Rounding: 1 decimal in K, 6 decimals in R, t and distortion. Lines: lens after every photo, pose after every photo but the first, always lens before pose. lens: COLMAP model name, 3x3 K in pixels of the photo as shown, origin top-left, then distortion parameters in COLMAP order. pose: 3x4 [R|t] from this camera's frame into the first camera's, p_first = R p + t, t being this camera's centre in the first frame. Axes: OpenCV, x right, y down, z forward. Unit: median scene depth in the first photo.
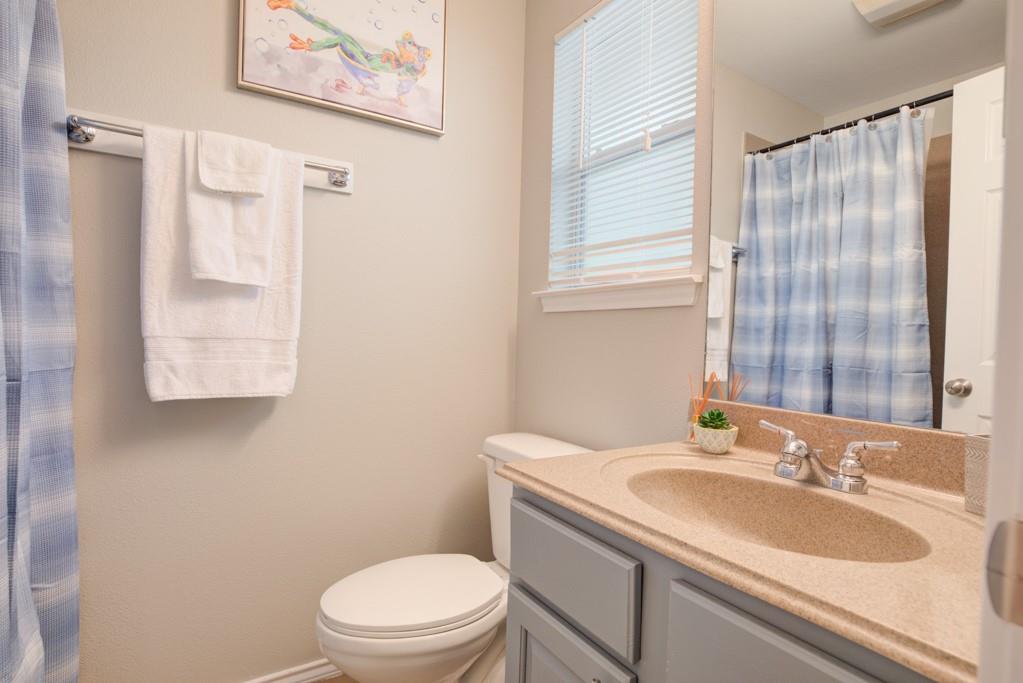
lens RADIAL K [[545.1, 0, 511.5], [0, 545.1, 341.5], [0, 0, 1]] dist [-0.003944, -0.000384]
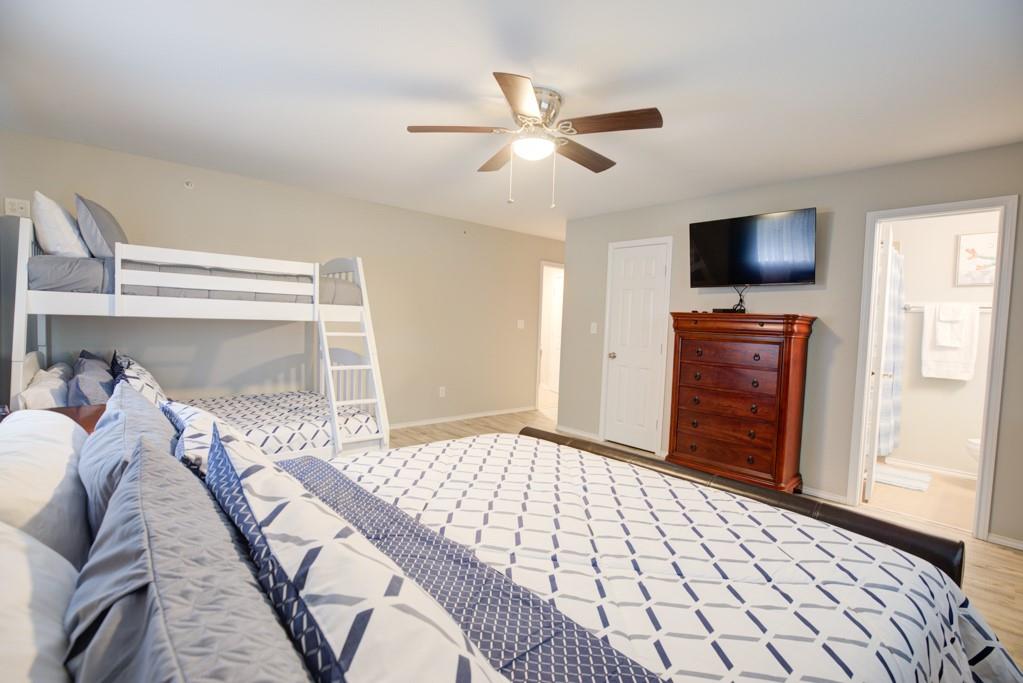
lens RADIAL K [[467.4, 0, 514.3], [0, 467.4, 340.3], [0, 0, 1]] dist [-0.043608, 0.010706]
pose [[0.177237, 0.055130, -0.982623, 1.841246], [-0.000716, 0.998437, 0.055888, -0.305887], [0.984168, -0.009202, 0.176999, -2.255694]]
